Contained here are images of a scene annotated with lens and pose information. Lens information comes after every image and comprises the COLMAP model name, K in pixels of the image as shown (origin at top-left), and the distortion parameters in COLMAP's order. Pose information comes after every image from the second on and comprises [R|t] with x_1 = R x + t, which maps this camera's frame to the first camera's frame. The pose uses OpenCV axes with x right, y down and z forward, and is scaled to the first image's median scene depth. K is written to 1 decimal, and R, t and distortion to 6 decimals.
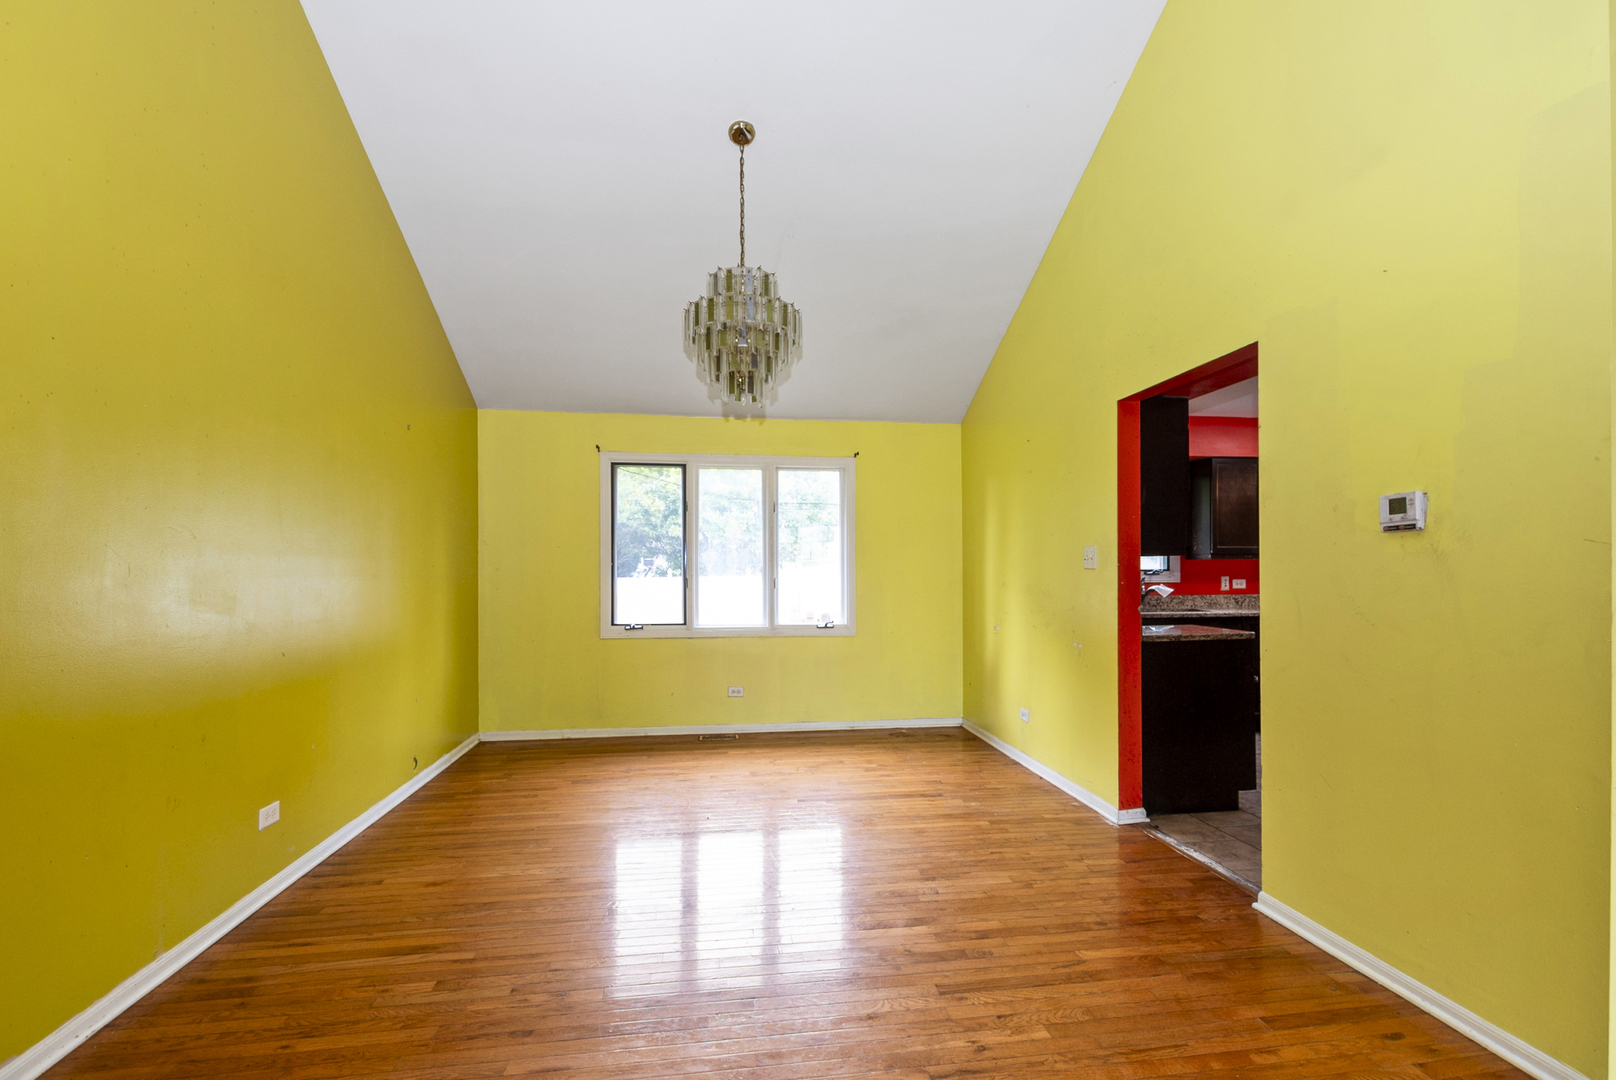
lens RADIAL K [[724.7, 0, 816.5], [0, 724.7, 568.5], [0, 0, 1]] dist [0.001901, -0.006964]
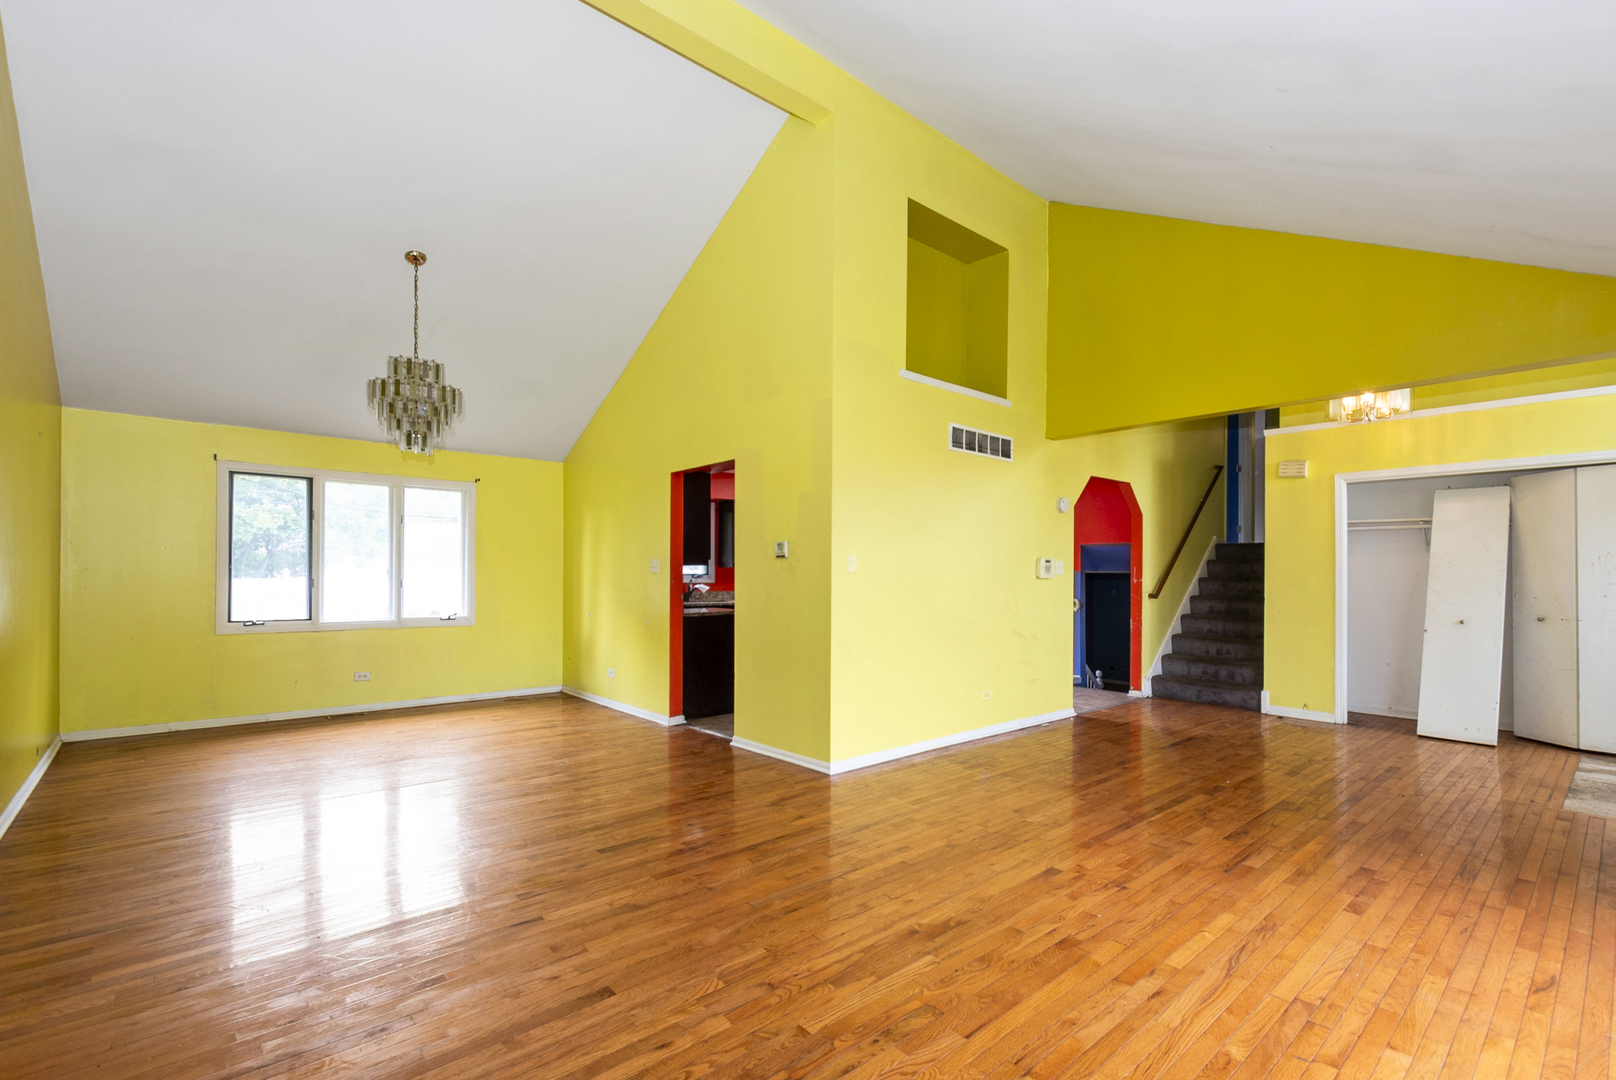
lens RADIAL K [[724.7, 0, 816.5], [0, 724.7, 568.5], [0, 0, 1]] dist [0.001901, -0.006964]
pose [[0.841015, 0.011192, 0.540895, -0.158660], [-0.007953, 0.999934, -0.008325, 0.000780], [-0.540953, 0.002700, 0.841049, -0.456721]]
